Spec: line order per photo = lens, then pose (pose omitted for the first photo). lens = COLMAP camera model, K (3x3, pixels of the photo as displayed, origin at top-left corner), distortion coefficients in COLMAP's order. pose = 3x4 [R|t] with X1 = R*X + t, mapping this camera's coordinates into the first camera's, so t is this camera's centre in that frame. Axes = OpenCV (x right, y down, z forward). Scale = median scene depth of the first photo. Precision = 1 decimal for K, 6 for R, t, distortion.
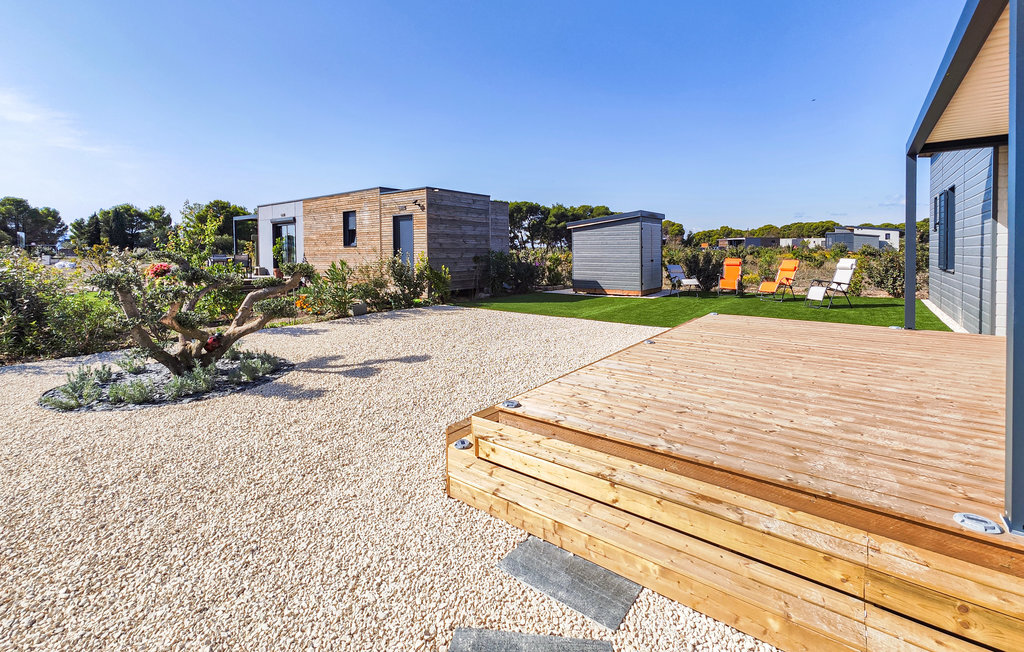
lens RADIAL K [[446.9, 0, 516.0], [0, 446.9, 258.3], [0, 0, 1]] dist [0.001985, 0.000323]
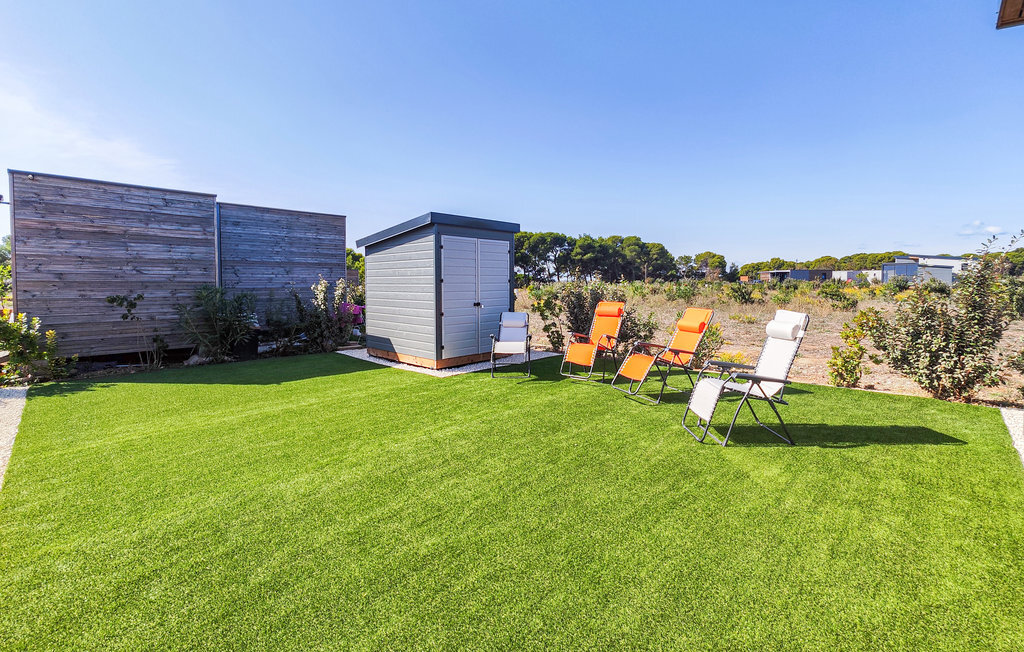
lens RADIAL K [[439.0, 0, 522.6], [0, 439.0, 296.9], [0, 0, 1]] dist [-0.000865, 0.000050]
pose [[0.994547, 0.005454, -0.104146, 0.078527], [-0.004102, 0.999905, 0.013186, -0.002218], [0.104208, -0.012687, 0.994475, 0.085490]]
